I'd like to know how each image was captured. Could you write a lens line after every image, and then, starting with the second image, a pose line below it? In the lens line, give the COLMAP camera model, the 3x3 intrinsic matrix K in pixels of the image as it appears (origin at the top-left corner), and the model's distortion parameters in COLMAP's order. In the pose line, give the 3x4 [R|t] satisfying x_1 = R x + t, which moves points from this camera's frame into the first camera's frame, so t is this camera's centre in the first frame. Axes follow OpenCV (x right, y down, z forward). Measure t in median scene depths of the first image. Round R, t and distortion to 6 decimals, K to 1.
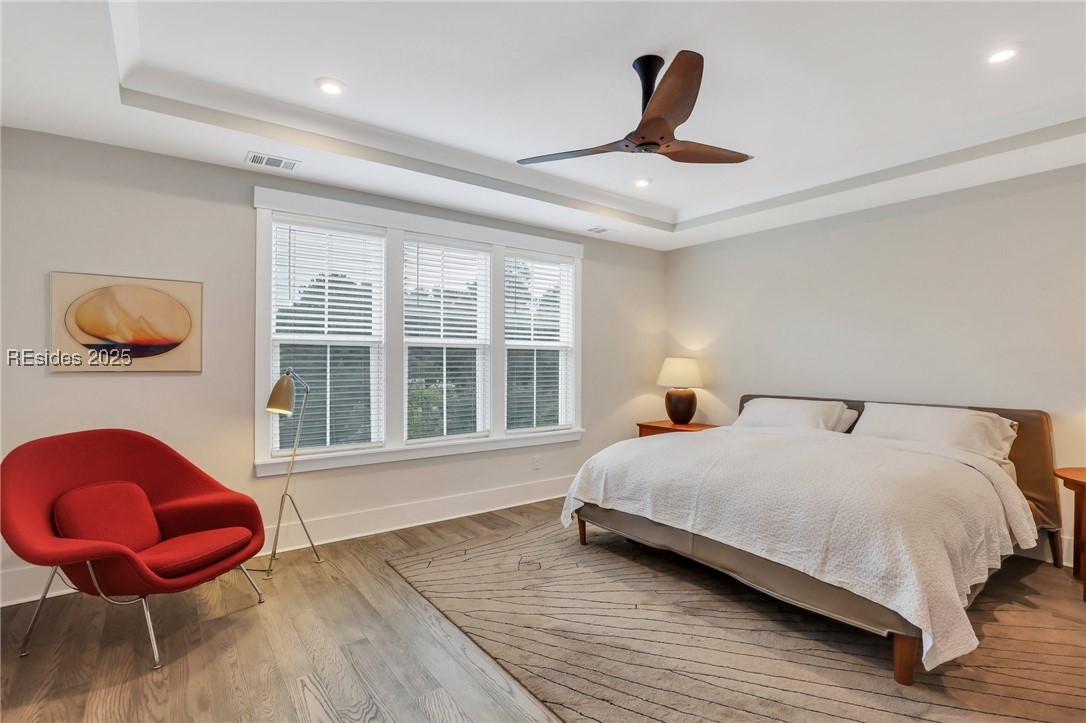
lens RADIAL K [[508.8, 0, 529.3], [0, 508.8, 361.6], [0, 0, 1]] dist [-0.036103, 0.000195]
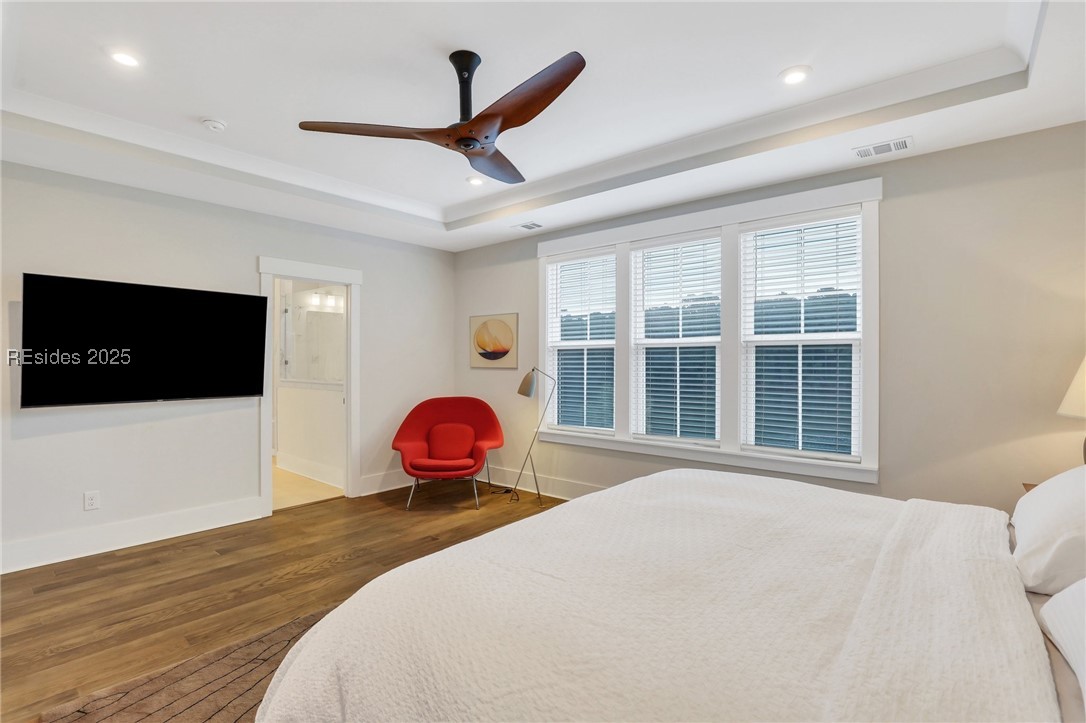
lens RADIAL K [[502.3, 0, 548.0], [0, 502.3, 362.4], [0, 0, 1]] dist [-0.037881, 0.007954]
pose [[0.248133, 0.000119, -0.968726, 0.896592], [0.000571, 1.000000, 0.000269, 0.001388], [0.968726, -0.000620, 0.248133, 0.664450]]
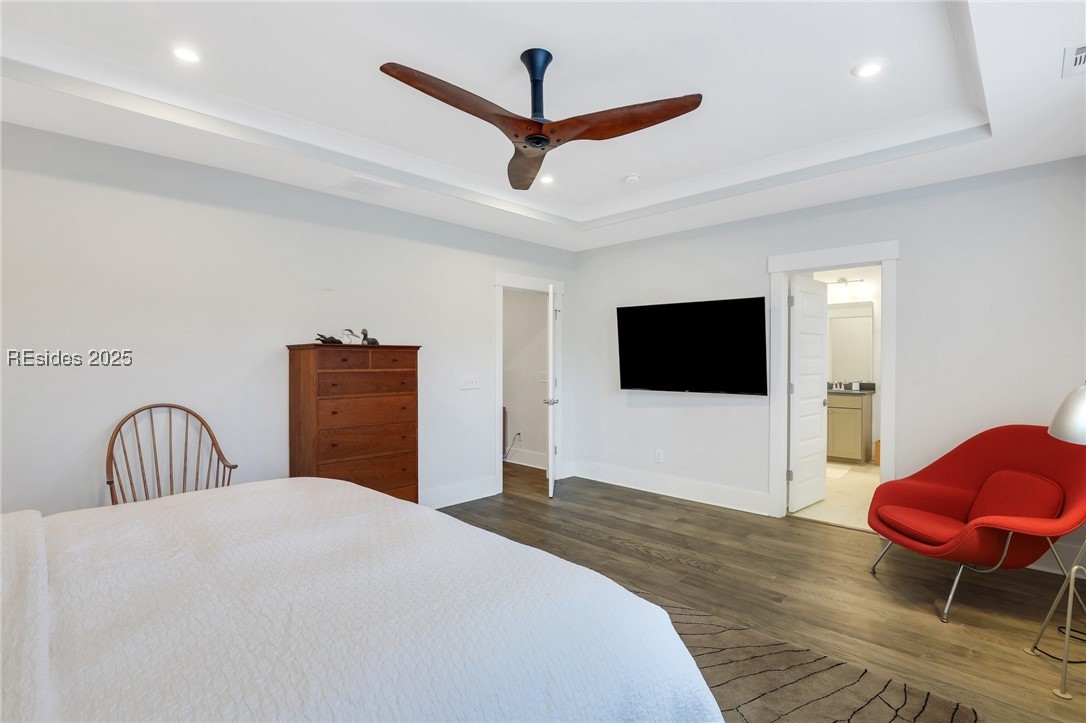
lens RADIAL K [[505.2, 0, 548.5], [0, 505.2, 363.6], [0, 0, 1]] dist [-0.040620, 0.008979]
pose [[-0.984439, -0.000551, -0.175727, 0.280602], [-0.001272, 0.999991, 0.003989, 0.001376], [0.175723, 0.004150, -0.984431, 1.430308]]
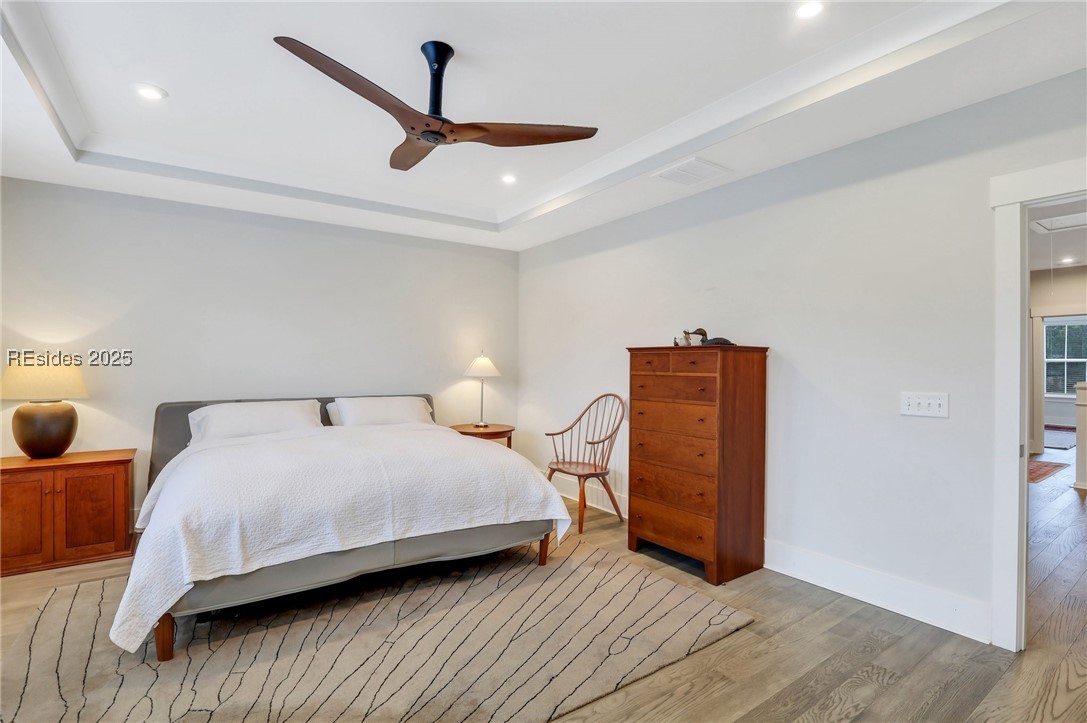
lens RADIAL K [[514.1, 0, 567.5], [0, 514.1, 363.4], [0, 0, 1]] dist [-0.032961, 0.000201]
pose [[-0.009528, -0.000503, 0.999954, -0.526270], [-0.006158, 0.999981, 0.000445, 0.000353], [-0.999936, -0.006153, -0.009530, 0.552518]]
